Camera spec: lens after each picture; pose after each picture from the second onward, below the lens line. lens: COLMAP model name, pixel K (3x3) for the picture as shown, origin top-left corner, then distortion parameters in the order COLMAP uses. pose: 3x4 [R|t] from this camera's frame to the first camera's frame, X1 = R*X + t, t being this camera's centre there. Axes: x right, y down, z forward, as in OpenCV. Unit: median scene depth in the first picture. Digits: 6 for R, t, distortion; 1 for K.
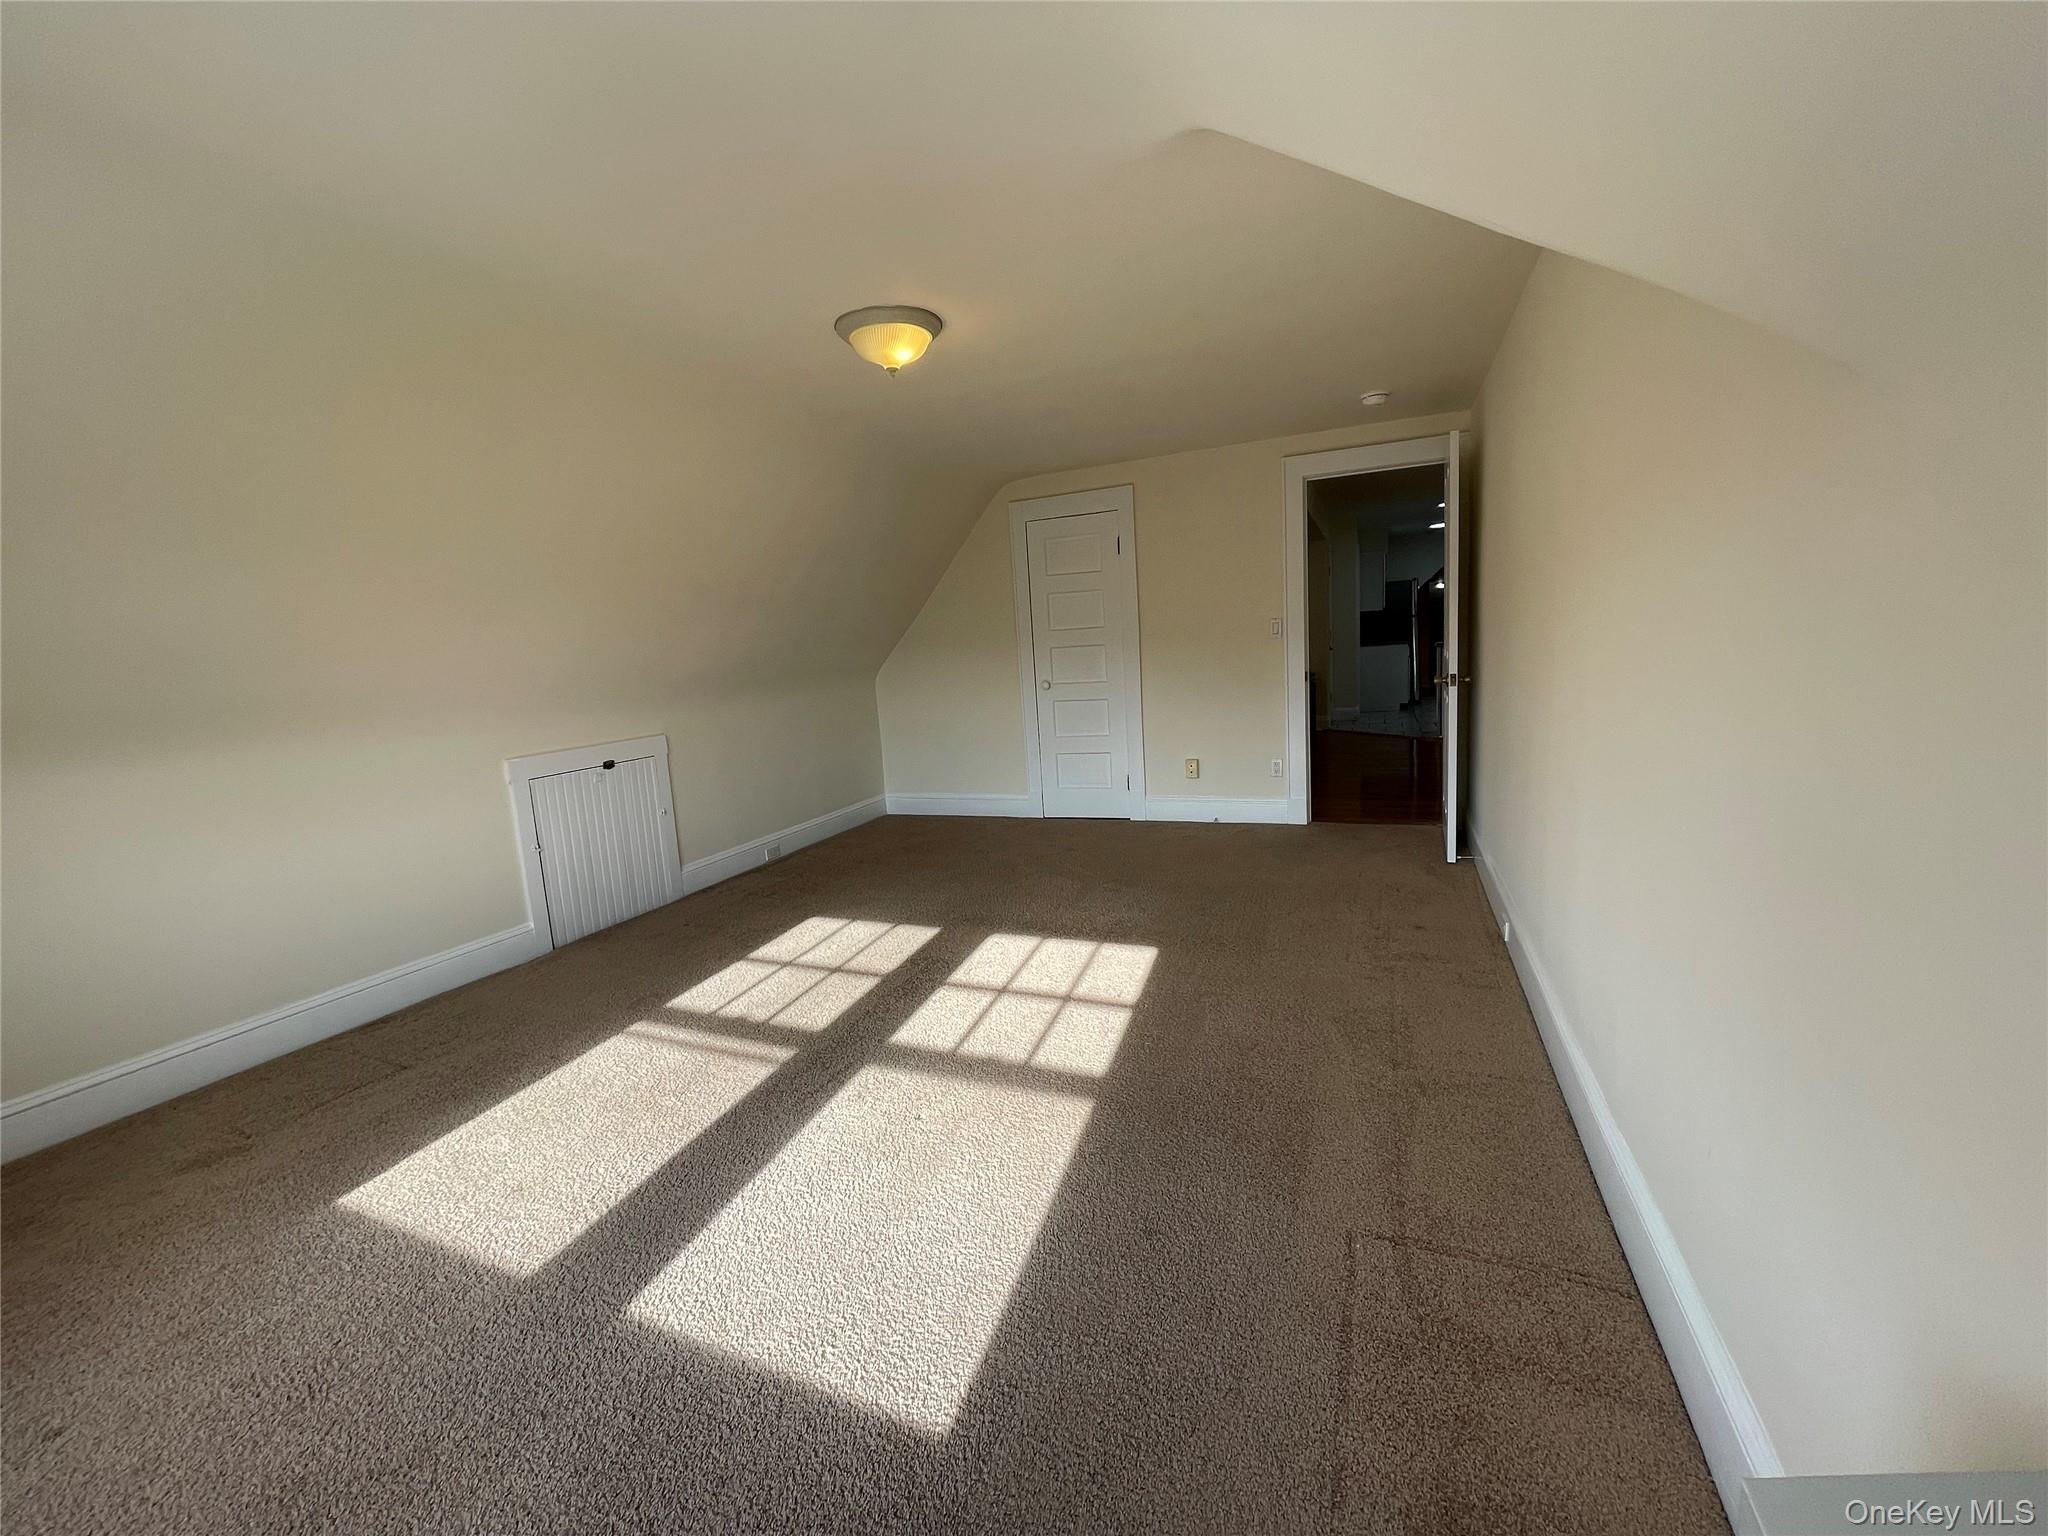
lens RADIAL K [[824.7, 0, 1029.6], [0, 824.7, 762.8], [0, 0, 1]] dist [0.000552, -0.000618]
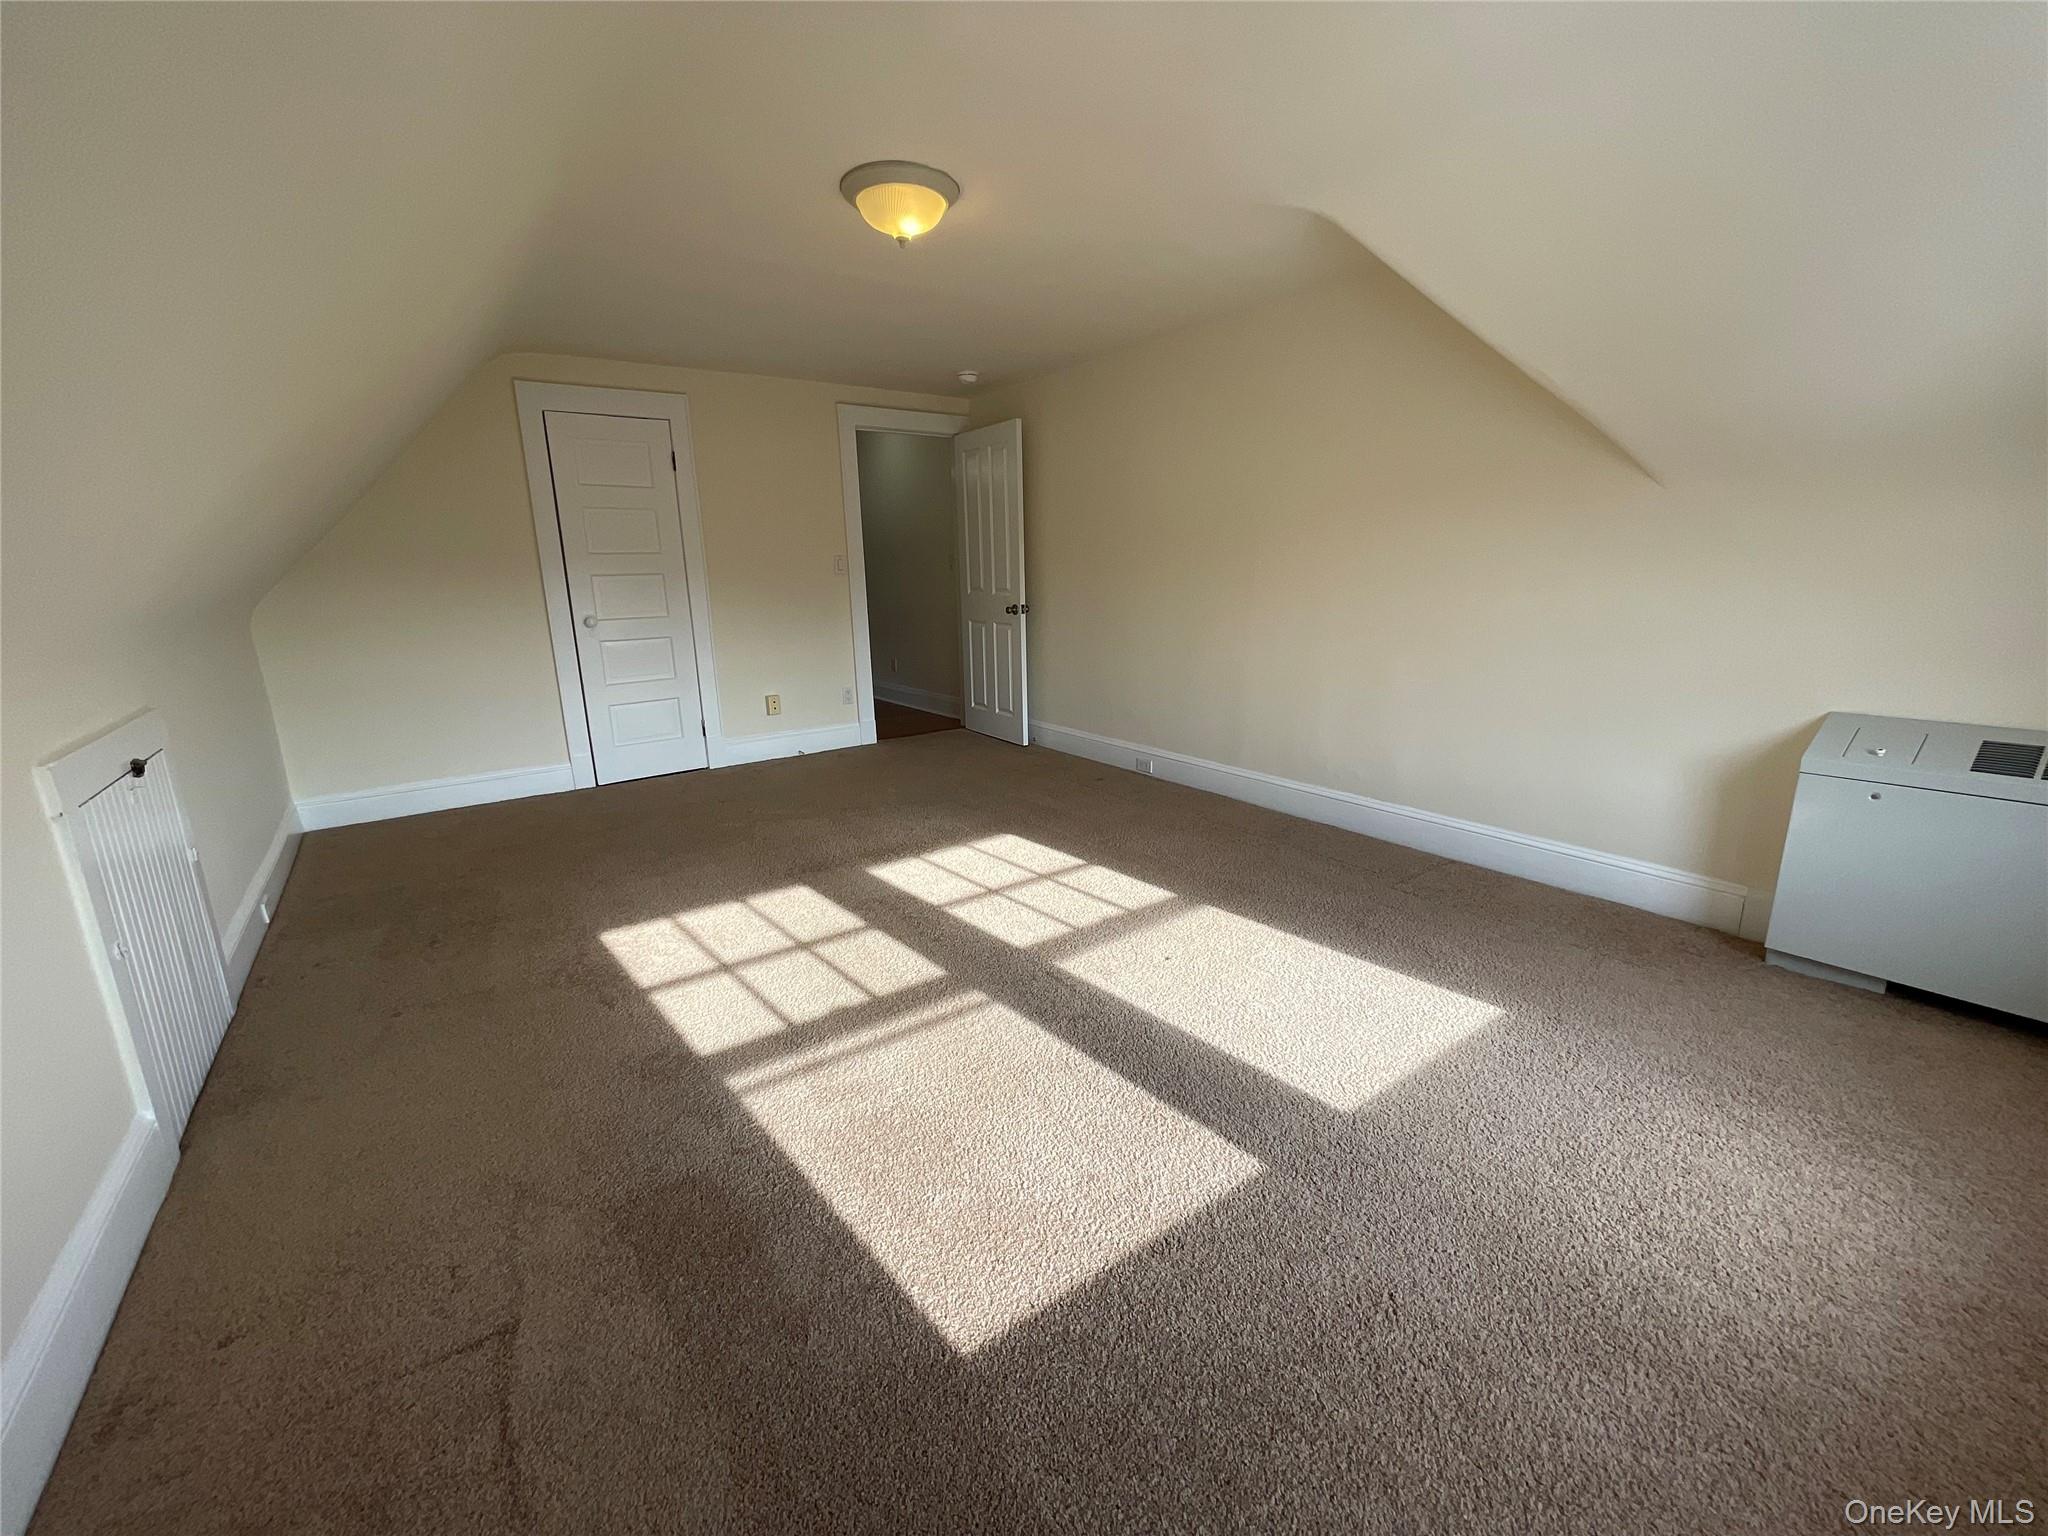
lens RADIAL K [[824.7, 0, 1024.7], [0, 824.7, 758.4], [0, 0, 1]] dist [0.000552, -0.000618]
pose [[0.516217, -0.145034, 0.844088, -0.801687], [0.110861, 0.988581, 0.102063, 0.005462], [-0.849252, 0.040890, 0.526401, 0.372781]]
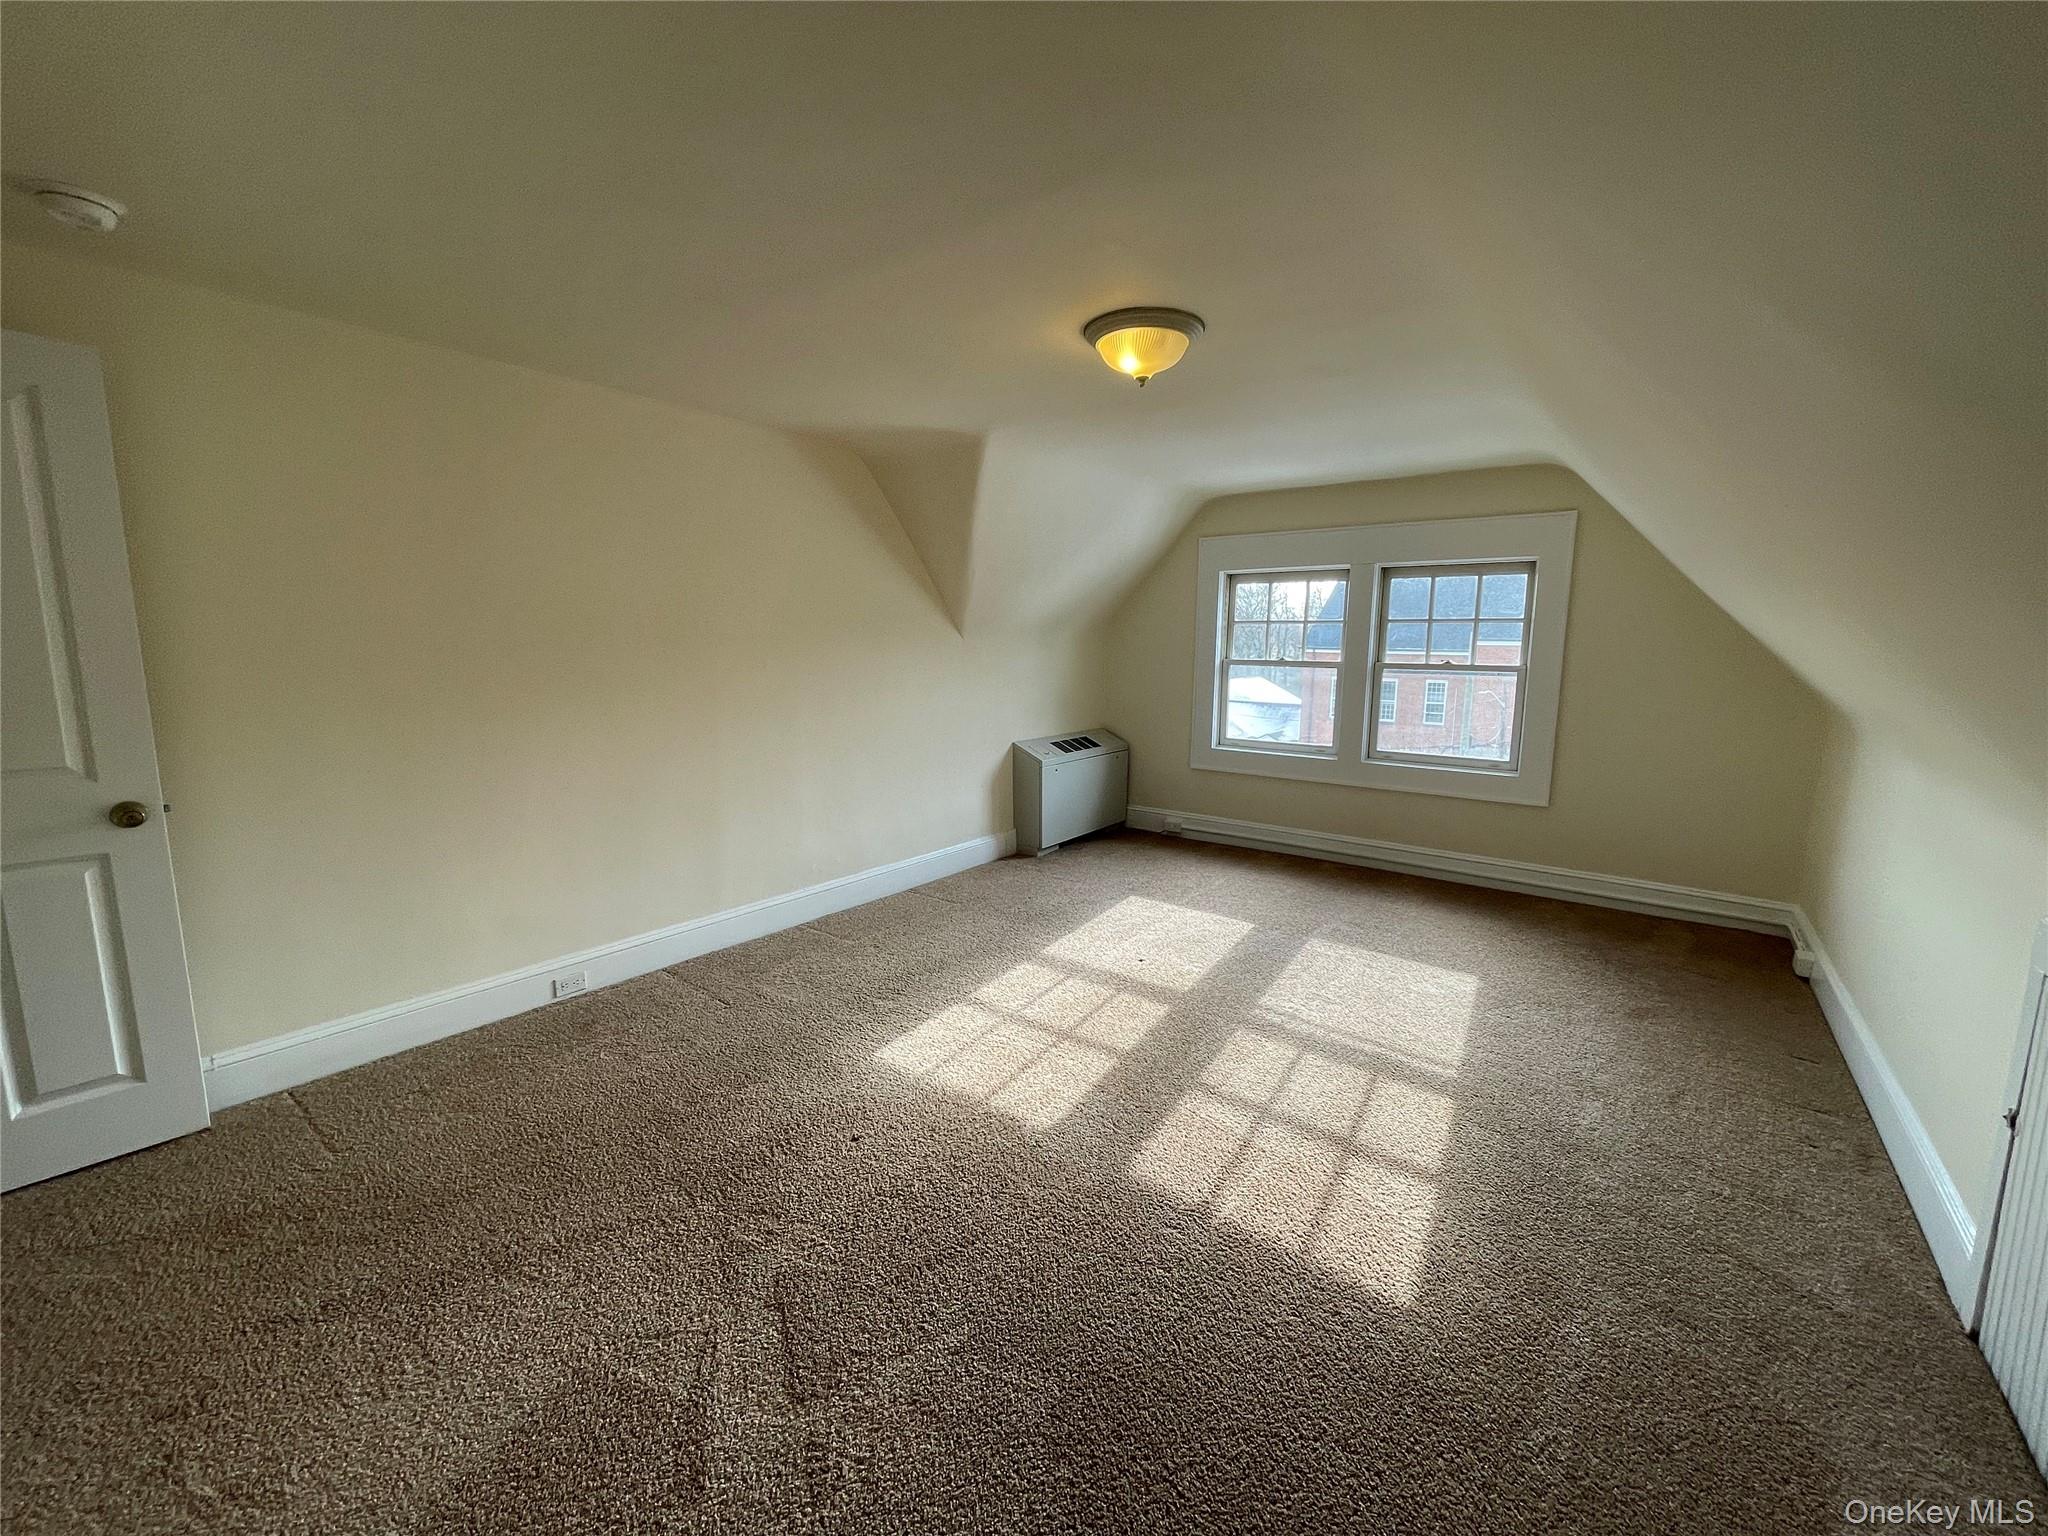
lens RADIAL K [[824.7, 0, 1021.0], [0, 824.7, 761.9], [0, 0, 1]] dist [0.000552, -0.000618]
pose [[-0.968566, 0.016916, 0.248179, -0.216731], [0.085344, 0.959727, 0.267657, -0.280472], [-0.233657, 0.280424, -0.931003, 1.686038]]
